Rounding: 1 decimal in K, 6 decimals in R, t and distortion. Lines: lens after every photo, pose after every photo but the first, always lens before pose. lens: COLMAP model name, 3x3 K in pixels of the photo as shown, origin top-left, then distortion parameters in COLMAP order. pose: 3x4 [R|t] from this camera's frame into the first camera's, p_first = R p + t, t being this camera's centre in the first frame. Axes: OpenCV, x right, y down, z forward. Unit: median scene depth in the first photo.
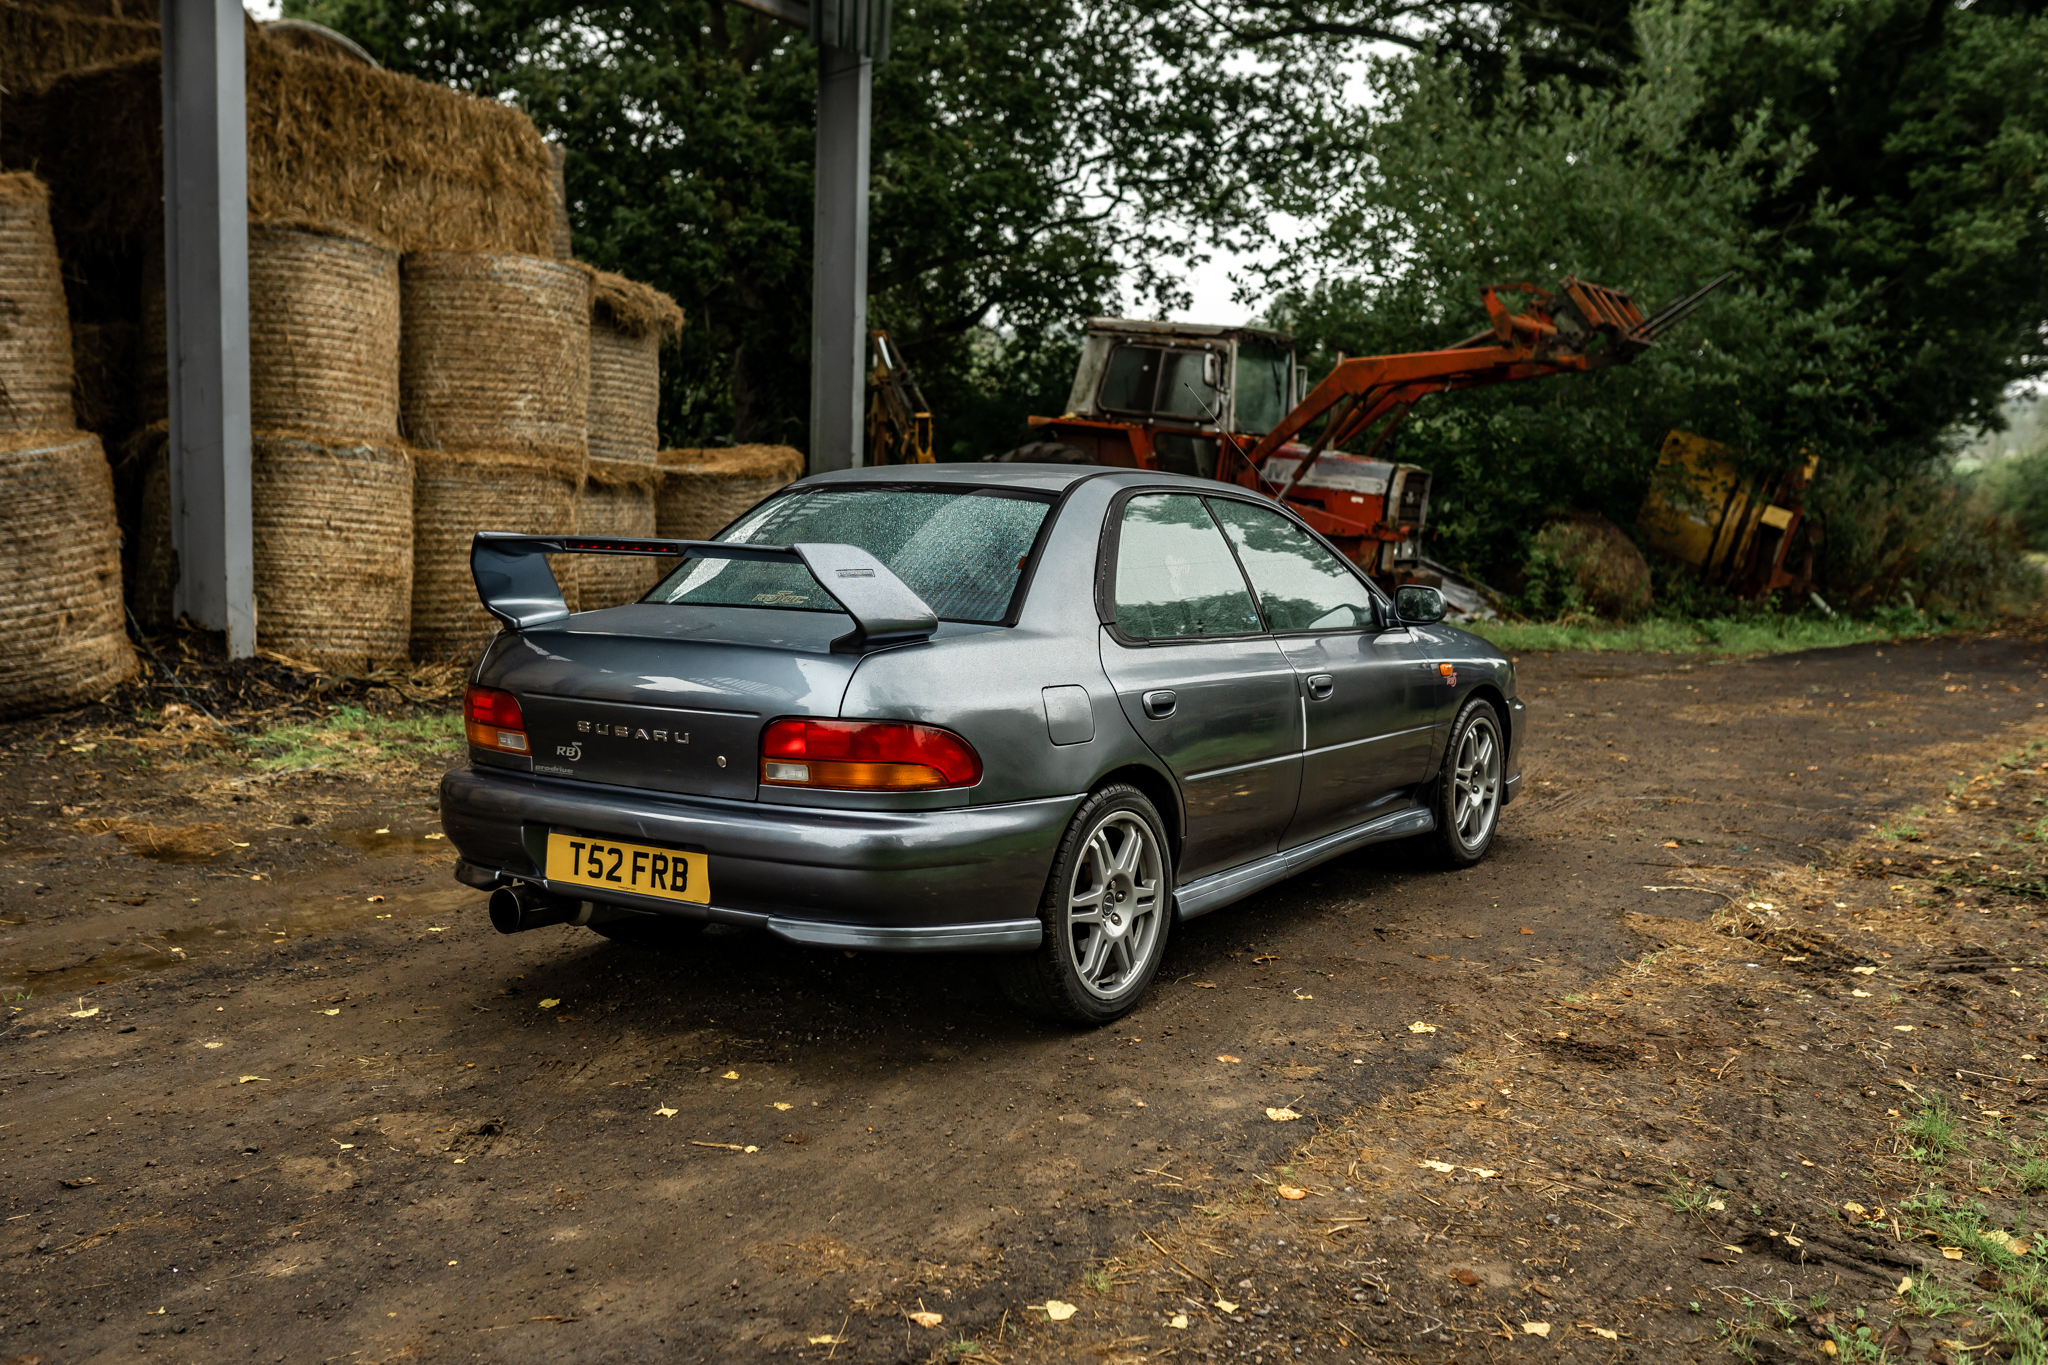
lens RADIAL K [[2024.9, 0, 995.5], [0, 2024.9, 682.2], [0, 0, 1]] dist [-0.068302, 0.092823]
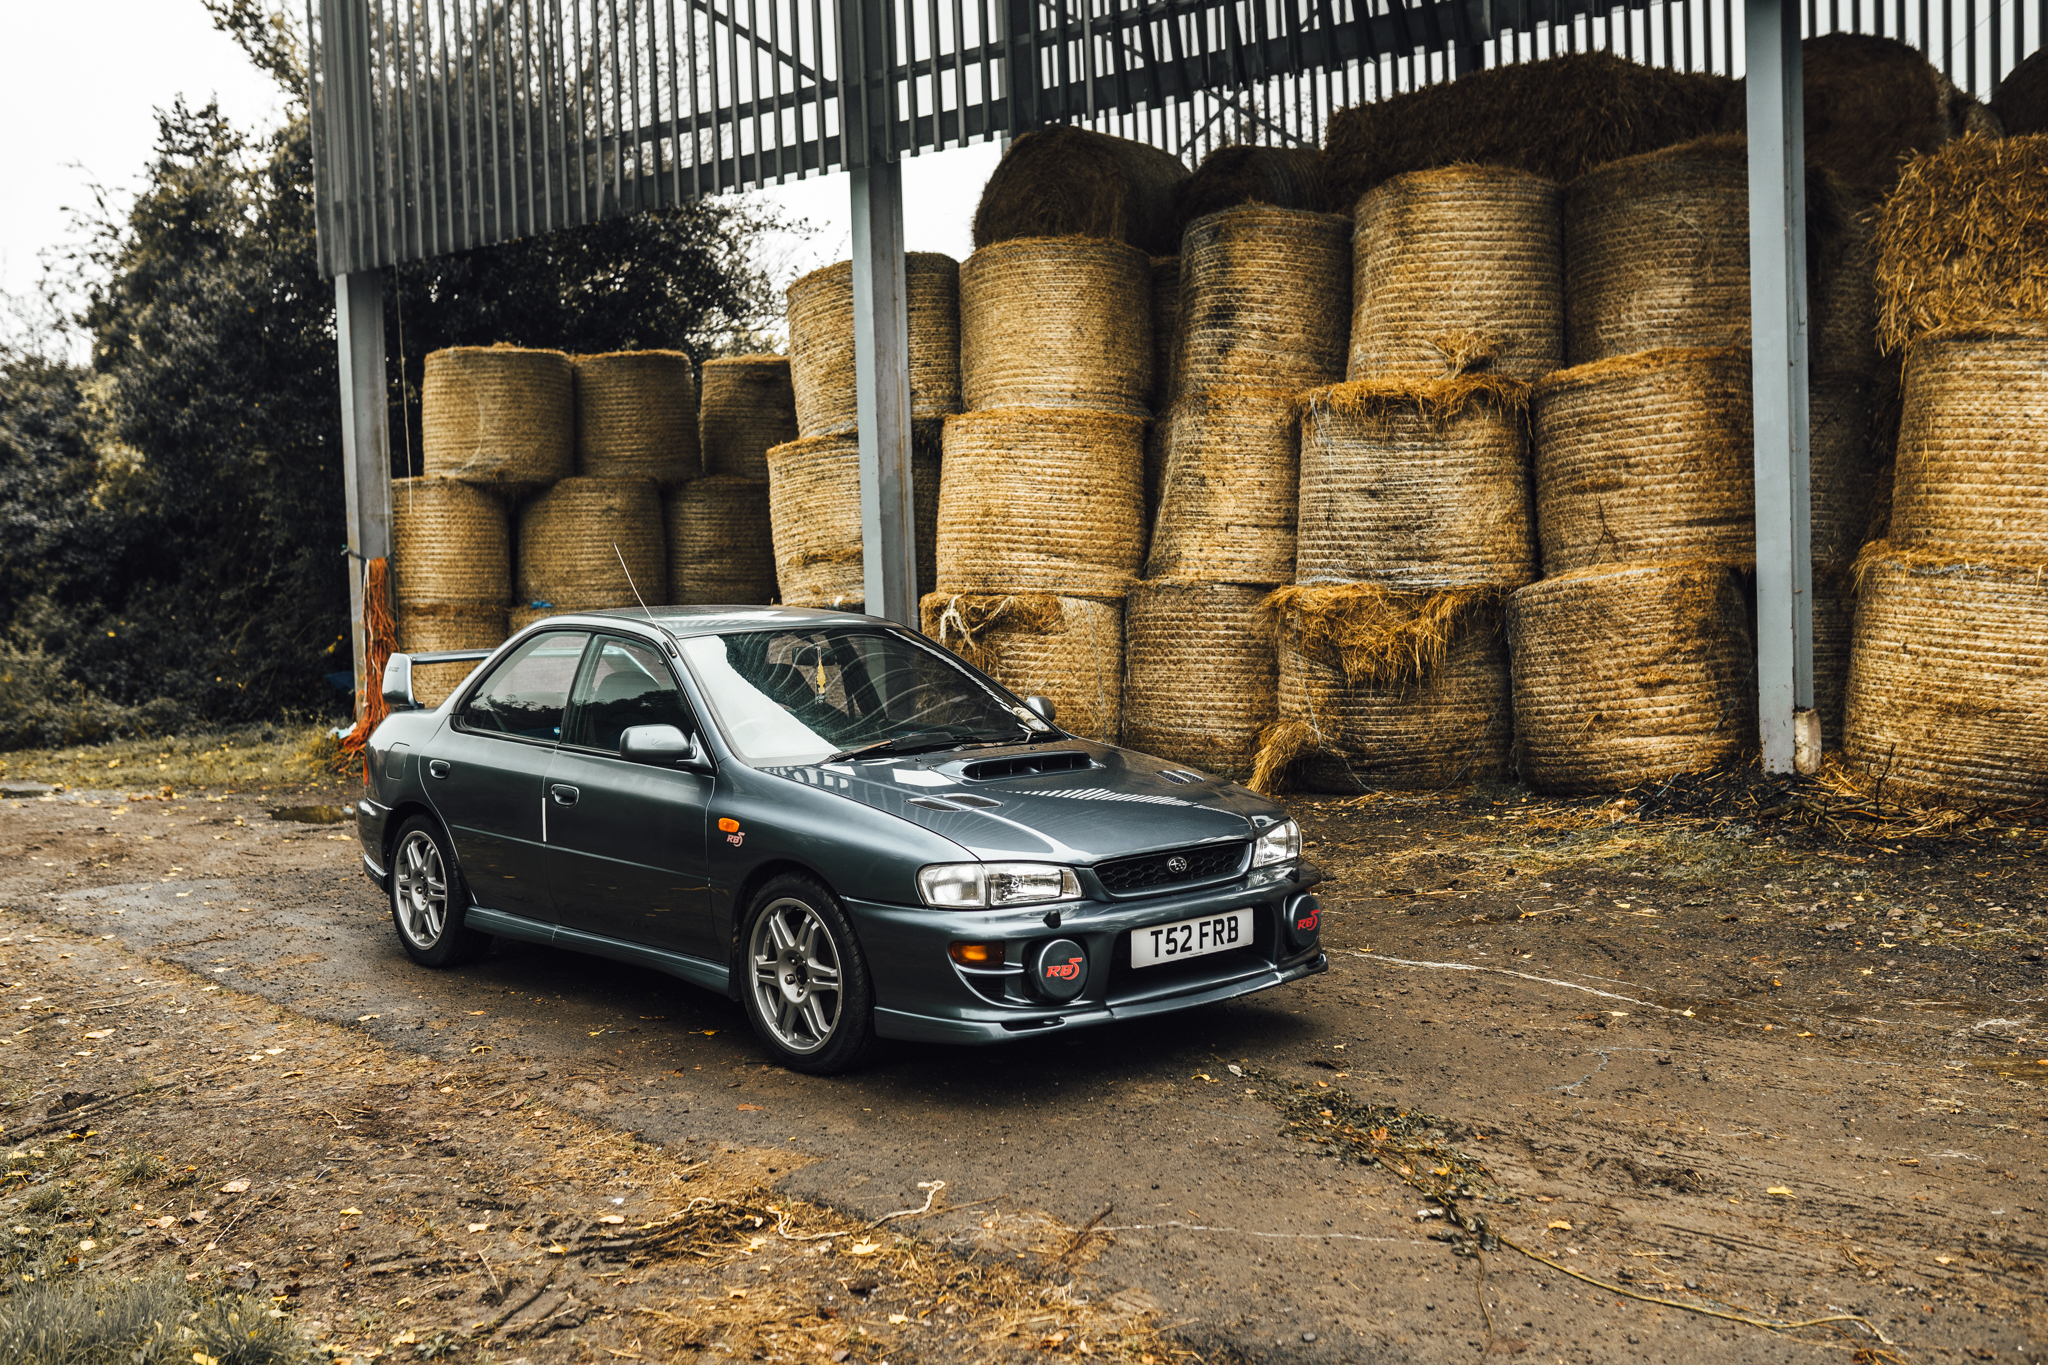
lens RADIAL K [[2024.9, 0, 995.5], [0, 2024.9, 682.2], [0, 0, 1]] dist [-0.068302, 0.092823]
pose [[-0.213517, 0.039602, -0.976136, 0.678646], [-0.083989, 0.994735, 0.058728, -0.080467], [0.973322, 0.094525, -0.209066, 0.768772]]
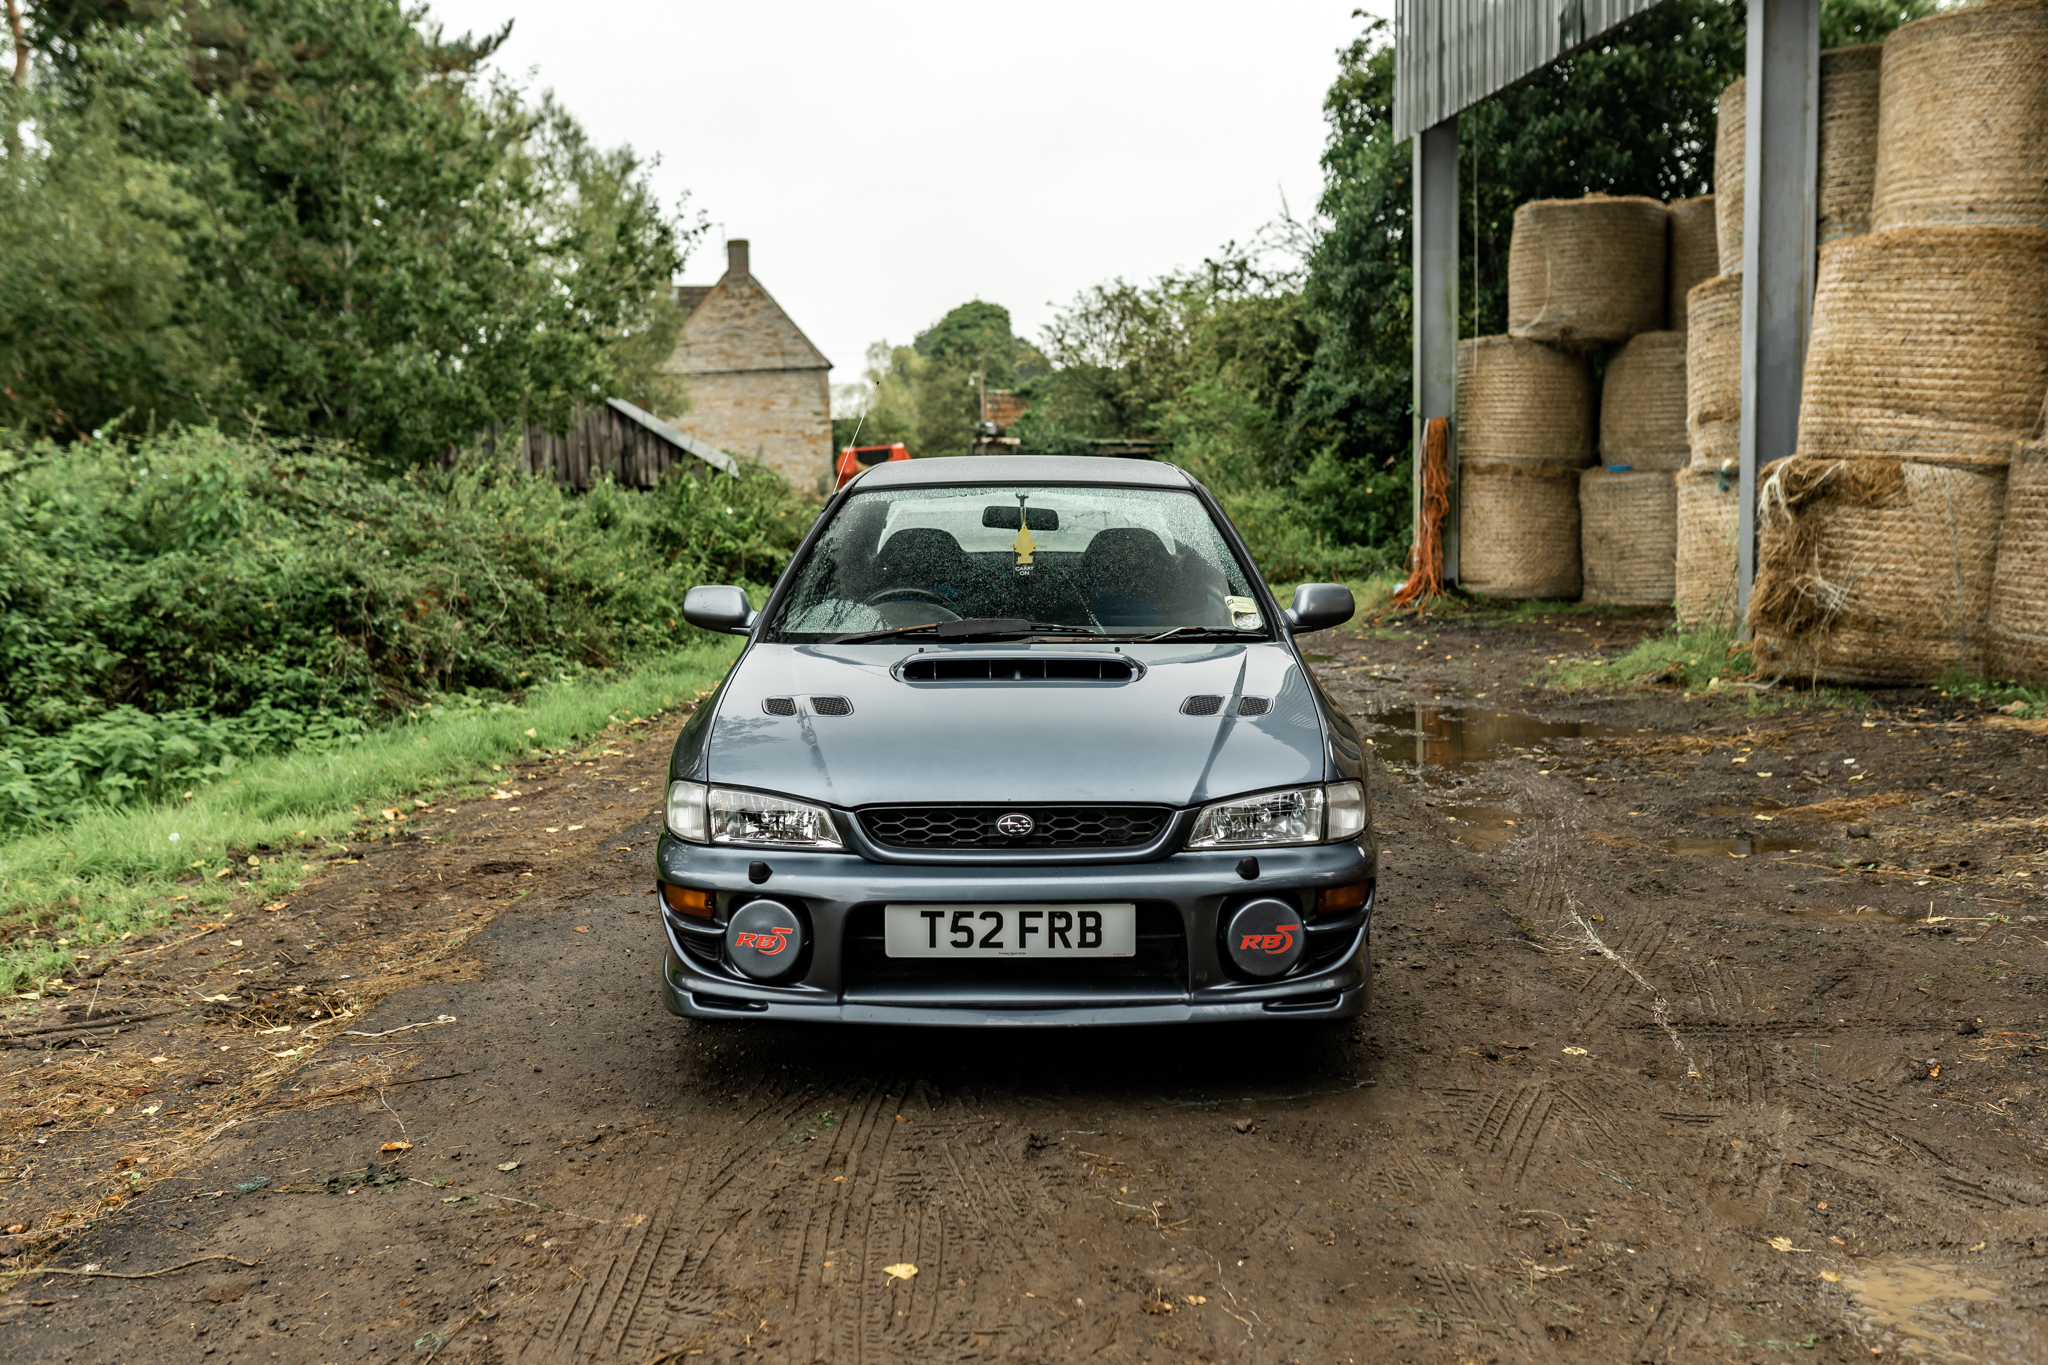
lens RADIAL K [[1929.9, 0, 1024.0], [0, 1929.9, 682.5], [0, 0, 1]] dist [-0.005109, 0.002589]
pose [[-0.836606, 0.051934, -0.545338, 0.351176], [-0.062761, 0.979854, 0.189597, -0.110306], [0.544198, 0.192844, -0.816492, 1.110220]]
